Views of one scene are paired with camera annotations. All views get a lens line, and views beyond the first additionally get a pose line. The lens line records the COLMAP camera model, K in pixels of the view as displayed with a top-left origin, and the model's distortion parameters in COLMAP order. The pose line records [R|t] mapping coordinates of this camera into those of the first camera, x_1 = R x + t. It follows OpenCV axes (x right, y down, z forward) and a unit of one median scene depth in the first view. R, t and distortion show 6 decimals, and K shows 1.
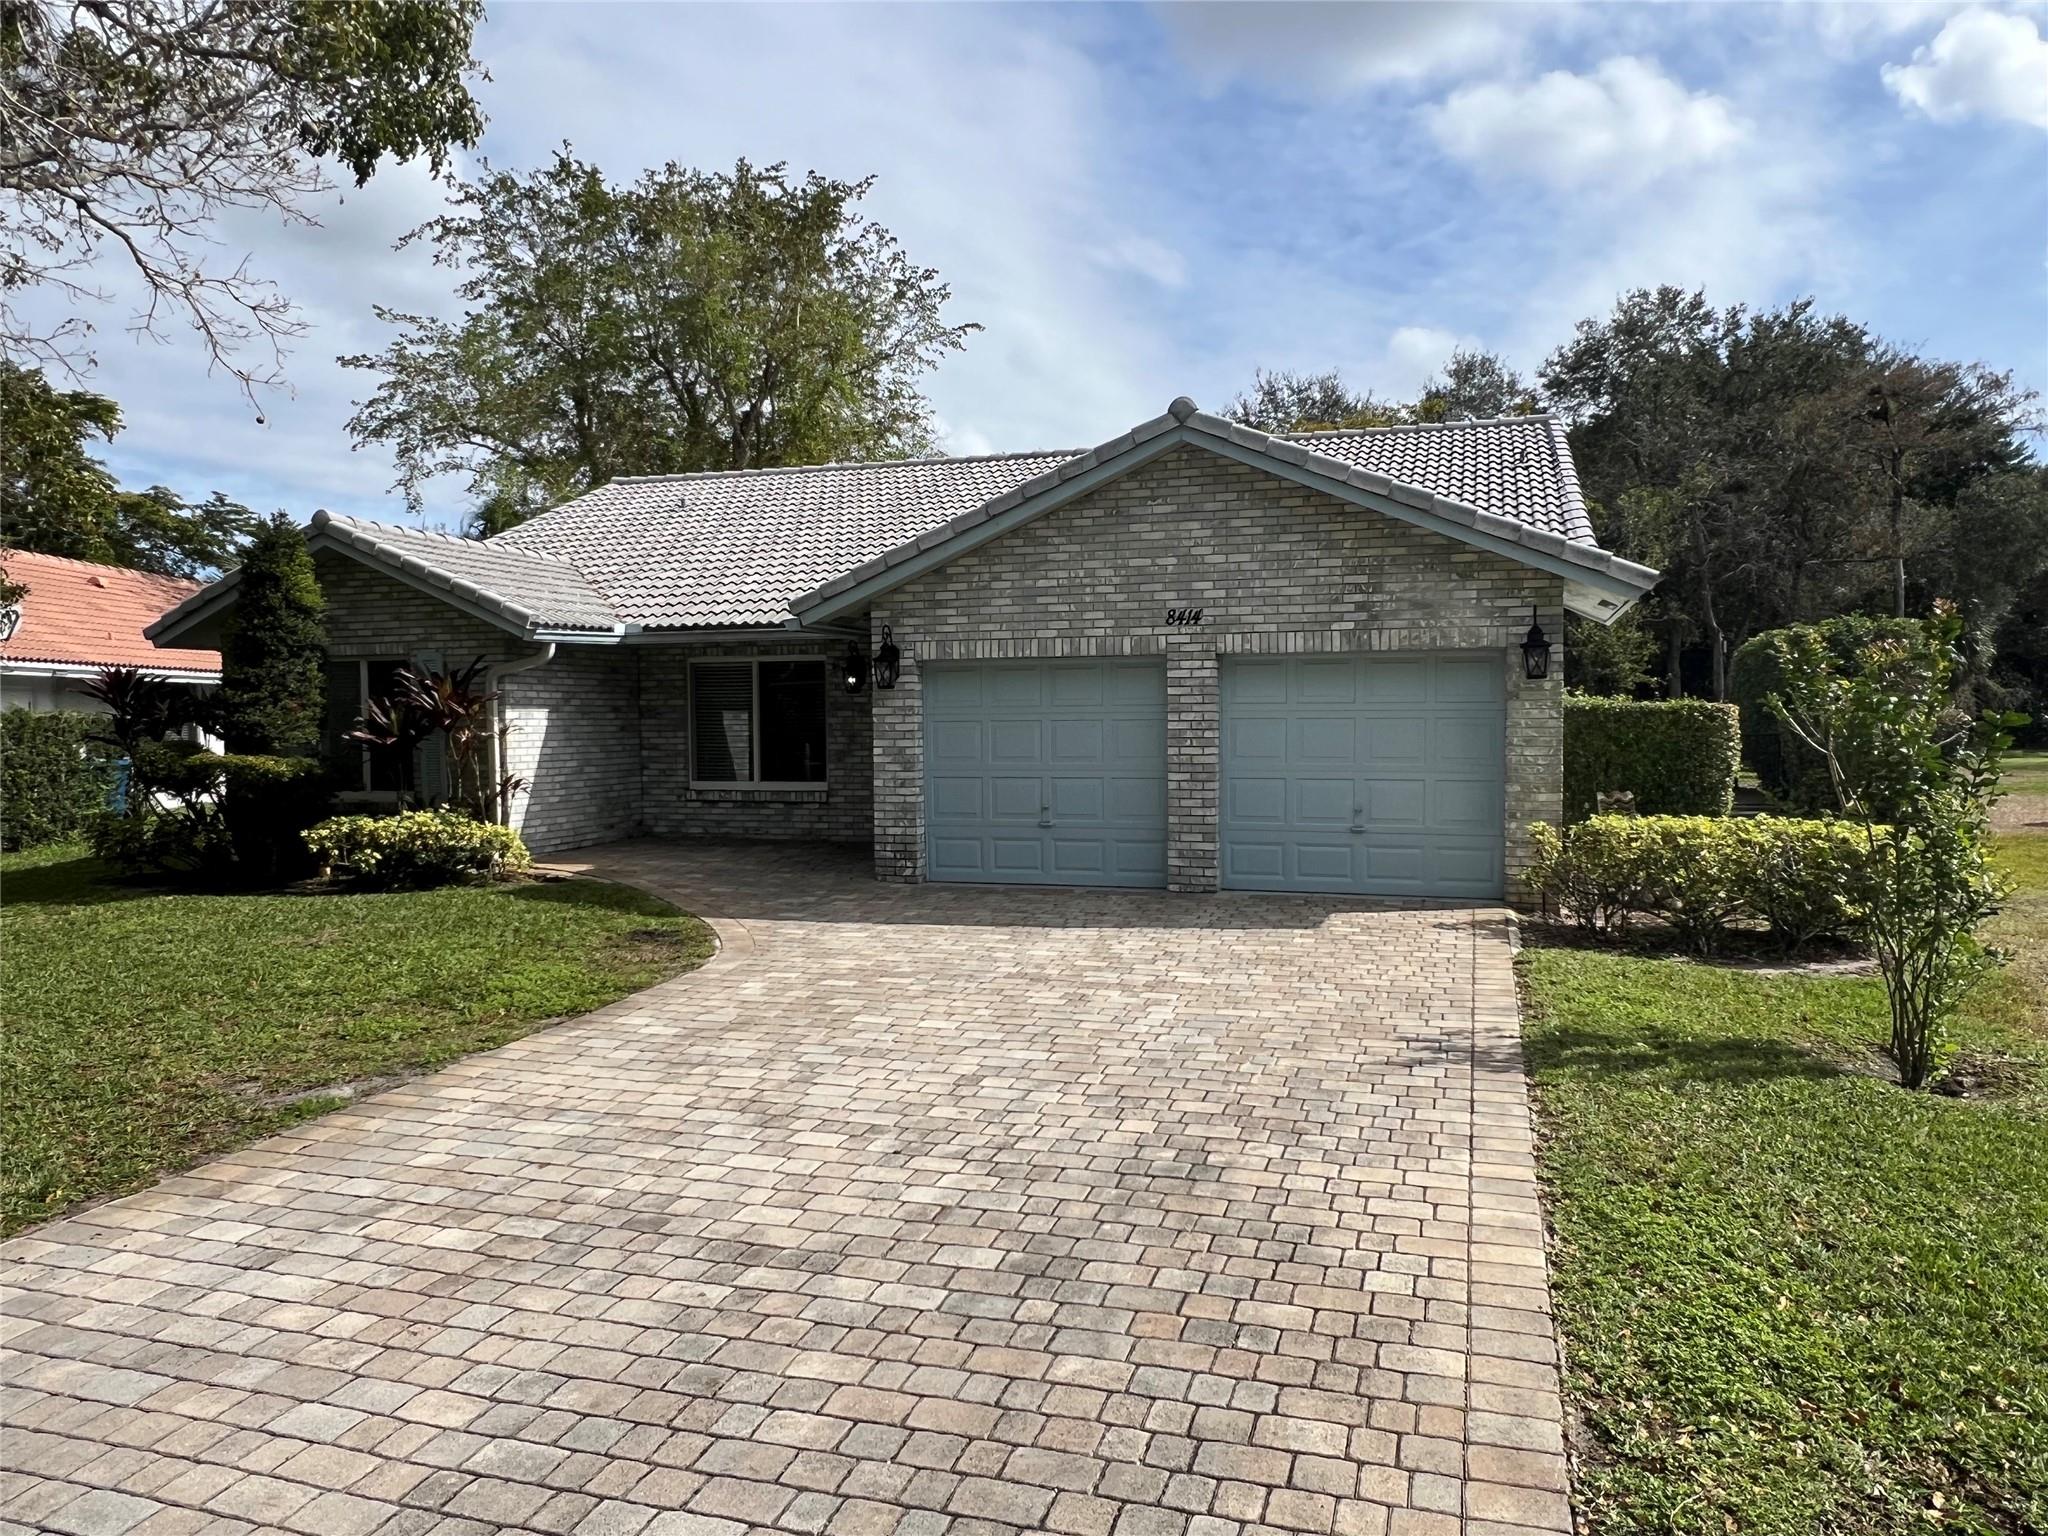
lens RADIAL K [[1400.4, 0, 1027.8], [0, 1400.4, 784.6], [0, 0, 1]] dist [-0.007919, 0.003501]
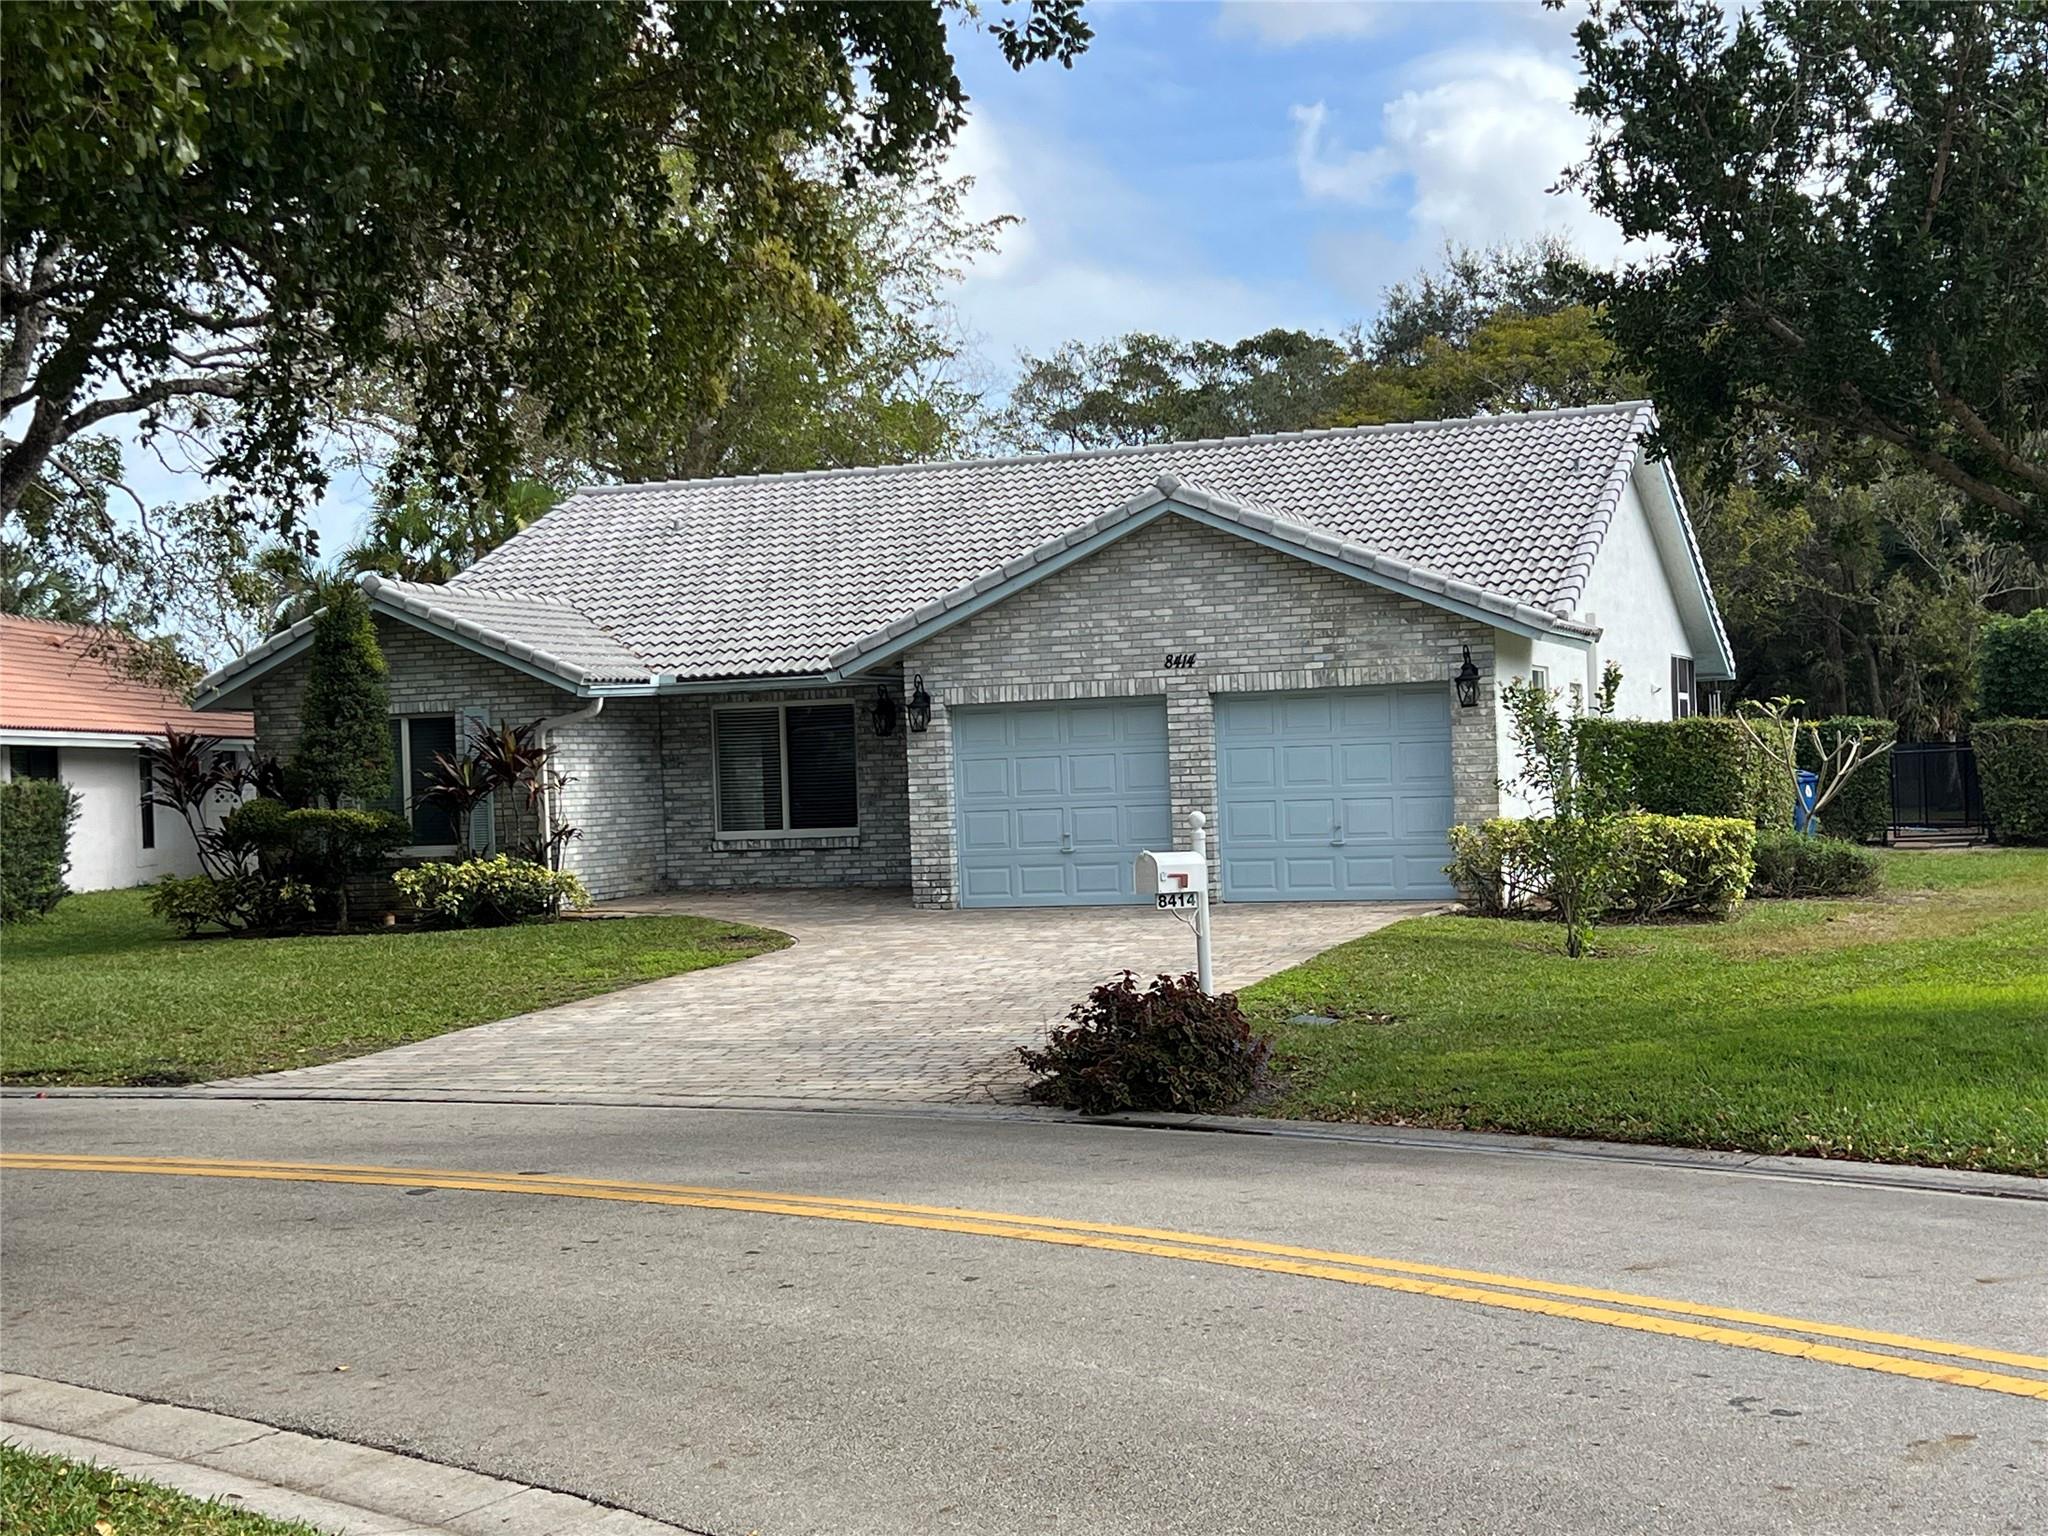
lens RADIAL K [[2820.6, 0, 1023.6], [0, 2820.6, 774.8], [0, 0, 1]] dist [0.225062, 0.000000]
pose [[0.998205, -0.029834, -0.051936, 0.098399], [0.027384, 0.998508, -0.047252, 0.075033], [0.053268, 0.045745, 0.997532, -1.251150]]
